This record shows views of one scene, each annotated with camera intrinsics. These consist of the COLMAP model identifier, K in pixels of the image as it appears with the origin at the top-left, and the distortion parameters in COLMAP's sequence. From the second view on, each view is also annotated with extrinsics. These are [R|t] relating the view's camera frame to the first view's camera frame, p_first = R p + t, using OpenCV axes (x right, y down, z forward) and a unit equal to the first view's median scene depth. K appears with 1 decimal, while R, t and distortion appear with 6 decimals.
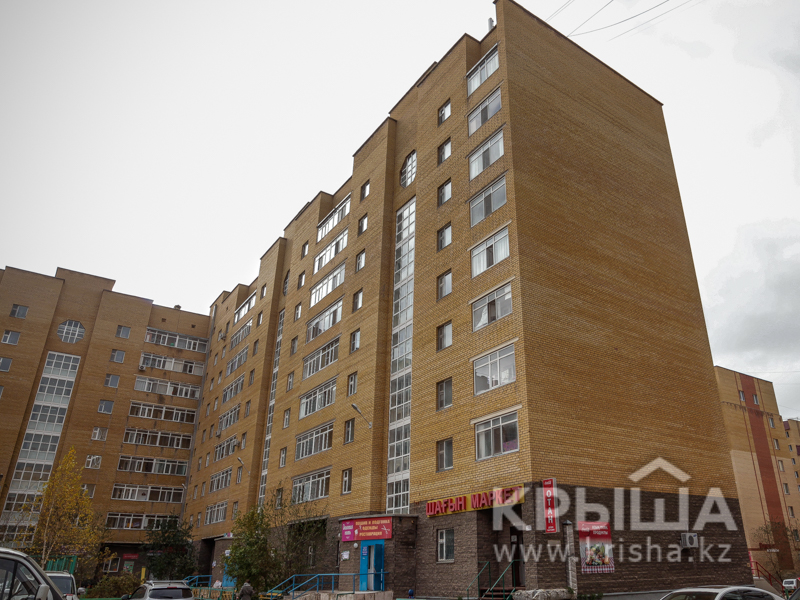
lens RADIAL K [[601.0, 0, 452.1], [0, 601.0, 301.8], [0, 0, 1]] dist [-0.003119, 0.002783]
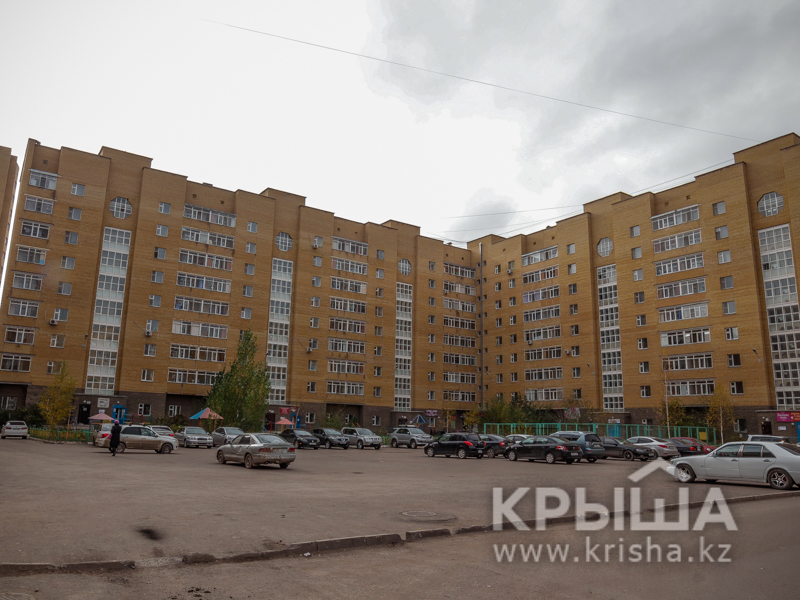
lens RADIAL K [[604.9, 0, 400.0], [0, 604.9, 300.0], [0, 0, 1]] dist [-0.033673, 0.009314]
pose [[0.999423, 0.022440, -0.025500, -0.106582], [-0.016360, 0.975904, 0.217587, -0.032193], [0.029768, -0.217045, 0.975708, -0.070349]]
